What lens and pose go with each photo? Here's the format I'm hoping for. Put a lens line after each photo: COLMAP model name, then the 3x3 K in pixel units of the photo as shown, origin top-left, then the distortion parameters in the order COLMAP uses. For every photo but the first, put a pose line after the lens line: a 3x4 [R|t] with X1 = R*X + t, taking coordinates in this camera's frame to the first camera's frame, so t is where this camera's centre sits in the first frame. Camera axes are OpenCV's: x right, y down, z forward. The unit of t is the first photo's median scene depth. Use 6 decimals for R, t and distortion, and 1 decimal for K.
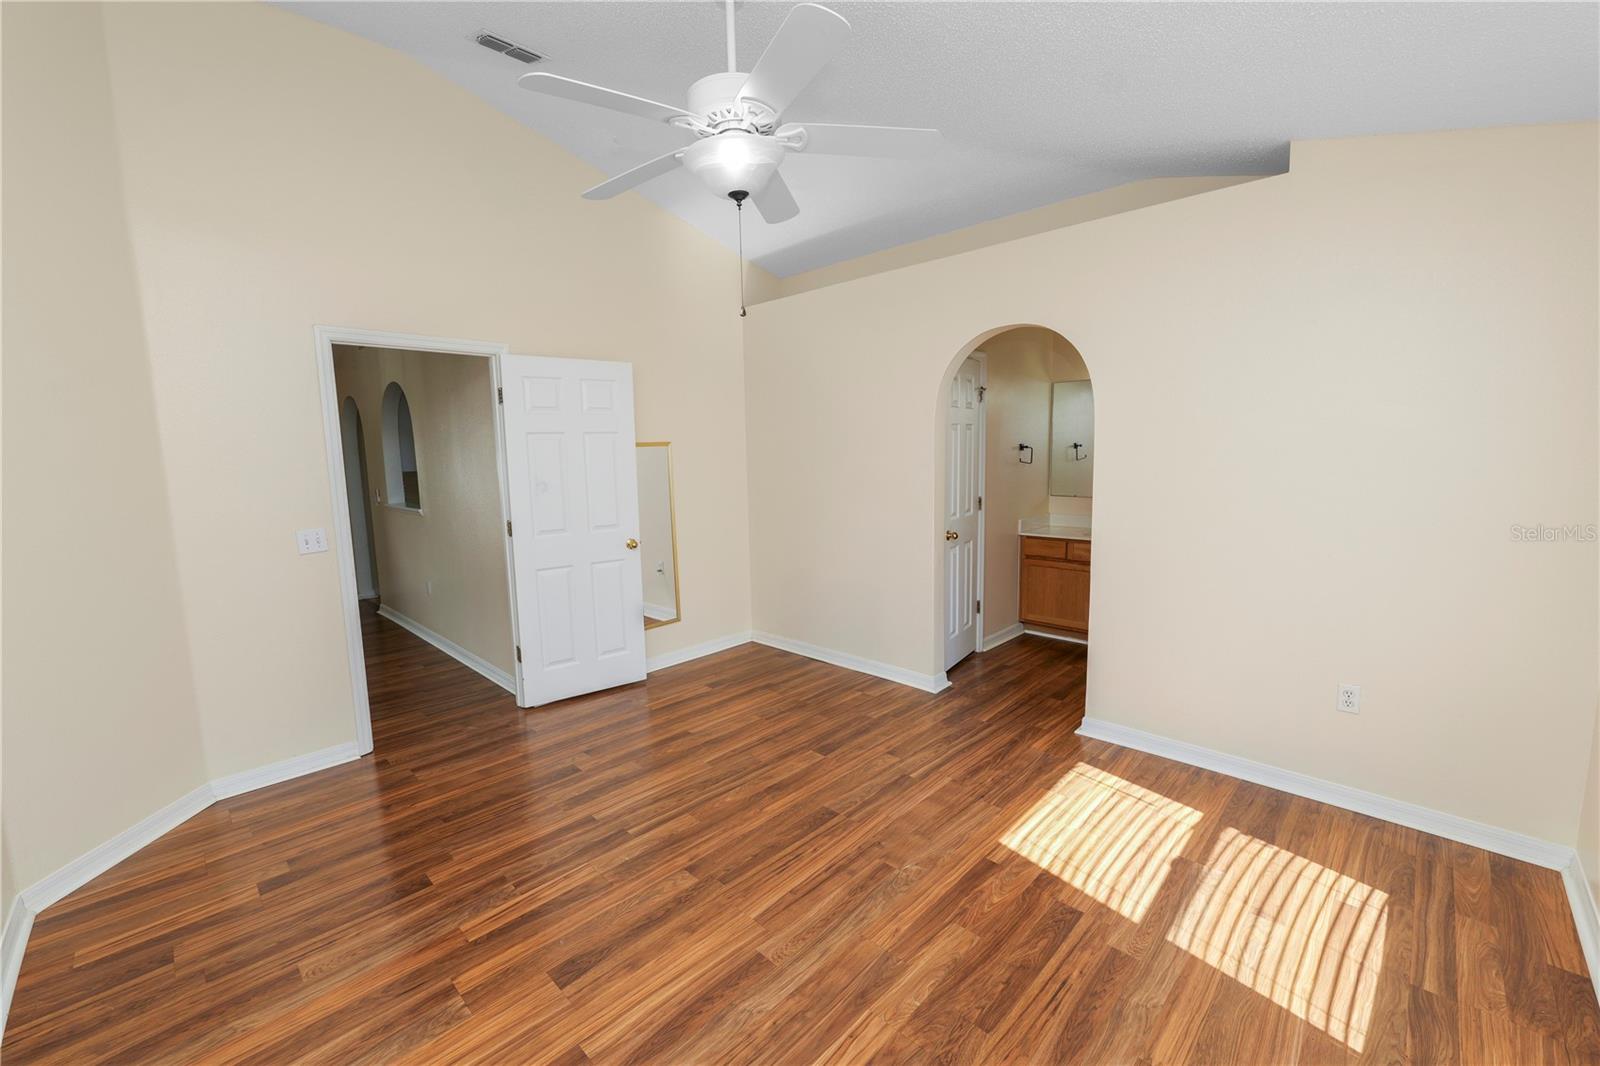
lens RADIAL K [[650.9, 0, 803.5], [0, 650.9, 531.8], [0, 0, 1]] dist [-0.011739, 0.000989]
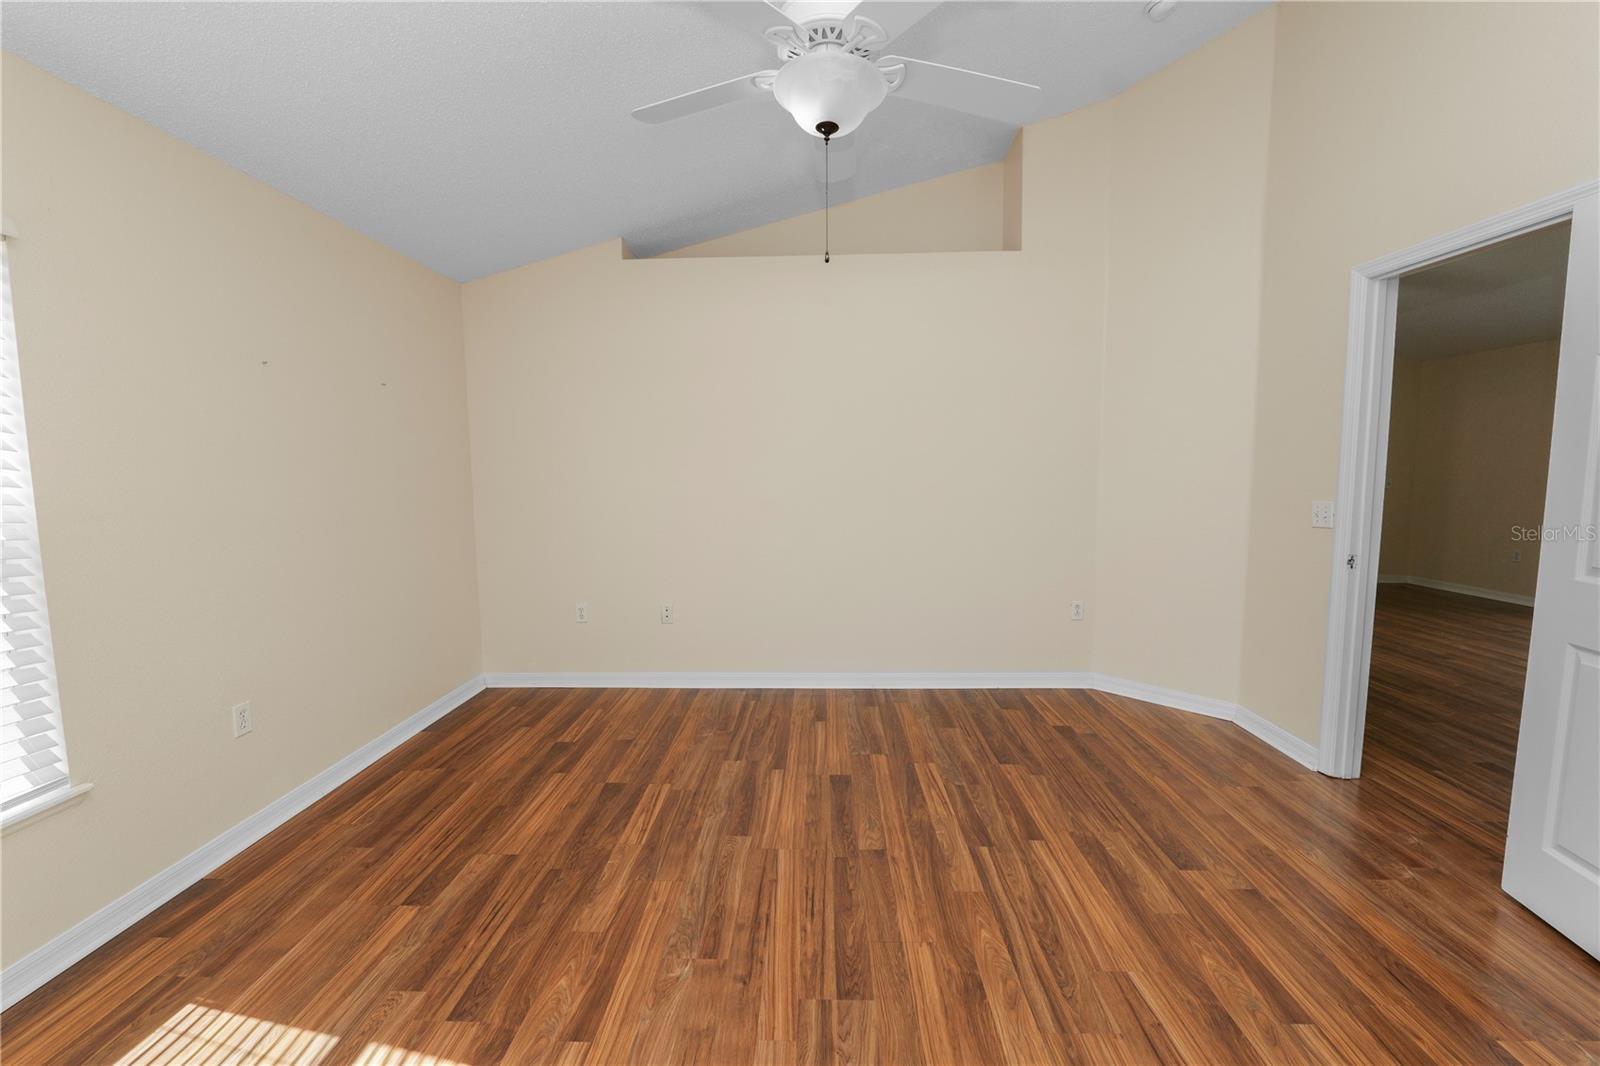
lens RADIAL K [[650.9, 0, 798.2], [0, 650.9, 531.8], [0, 0, 1]] dist [-0.011739, 0.000989]
pose [[-0.740490, 0.095451, -0.665254, 0.552895], [-0.062267, 0.975861, 0.209326, -0.149739], [0.669176, 0.196427, -0.716673, 1.638475]]
